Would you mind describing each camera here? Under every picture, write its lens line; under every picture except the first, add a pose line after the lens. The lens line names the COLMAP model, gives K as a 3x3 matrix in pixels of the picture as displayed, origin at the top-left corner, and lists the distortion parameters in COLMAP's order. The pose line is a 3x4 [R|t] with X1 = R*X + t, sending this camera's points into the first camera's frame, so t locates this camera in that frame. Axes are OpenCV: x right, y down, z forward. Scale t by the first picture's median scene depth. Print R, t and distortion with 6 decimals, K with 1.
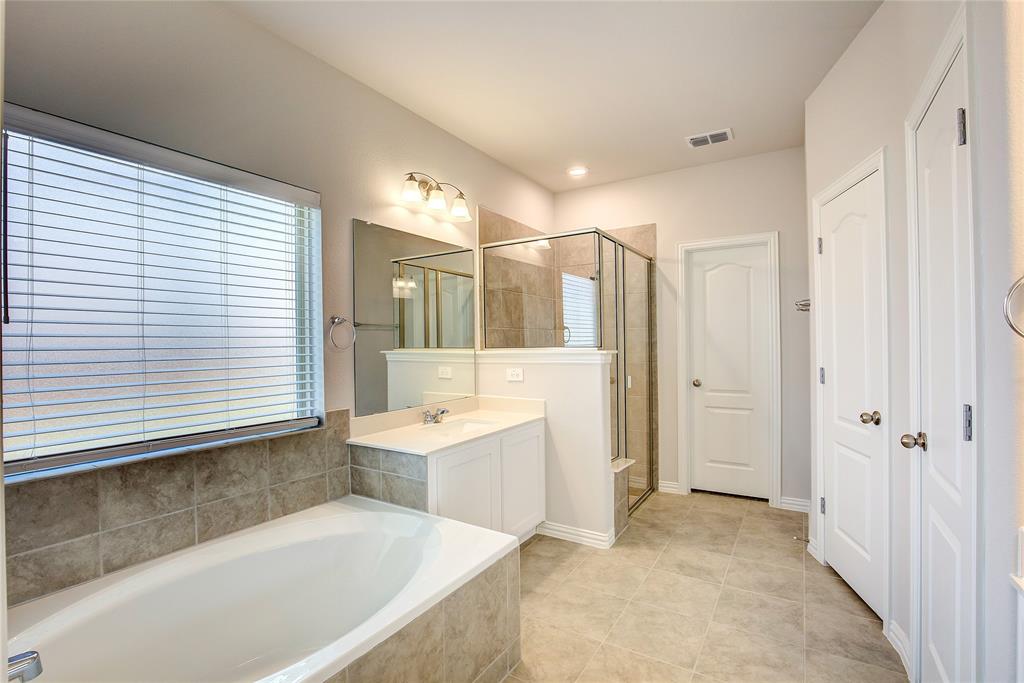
lens RADIAL K [[465.6, 0, 528.7], [0, 465.6, 339.9], [0, 0, 1]] dist [-0.035310, 0.006318]
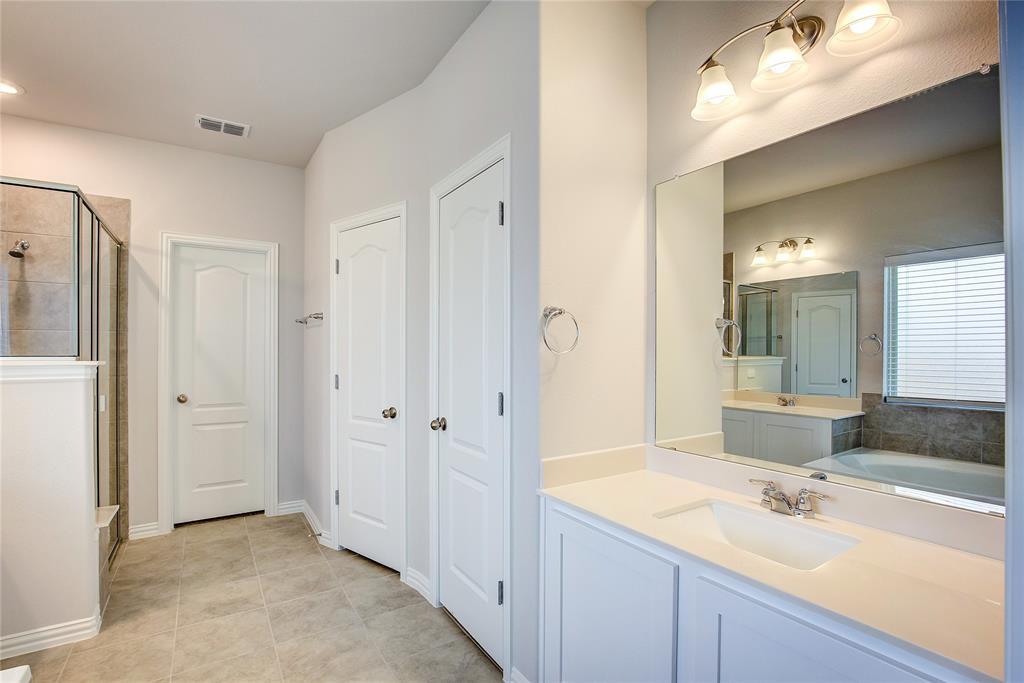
lens RADIAL K [[465.6, 0, 514.1], [0, 465.6, 348.5], [0, 0, 1]] dist [-0.035310, 0.006318]
pose [[0.439574, 0.015190, 0.898078, -0.168188], [-0.010981, 0.999873, -0.011537, 0.003614], [-0.898139, -0.004790, 0.439685, 0.097562]]
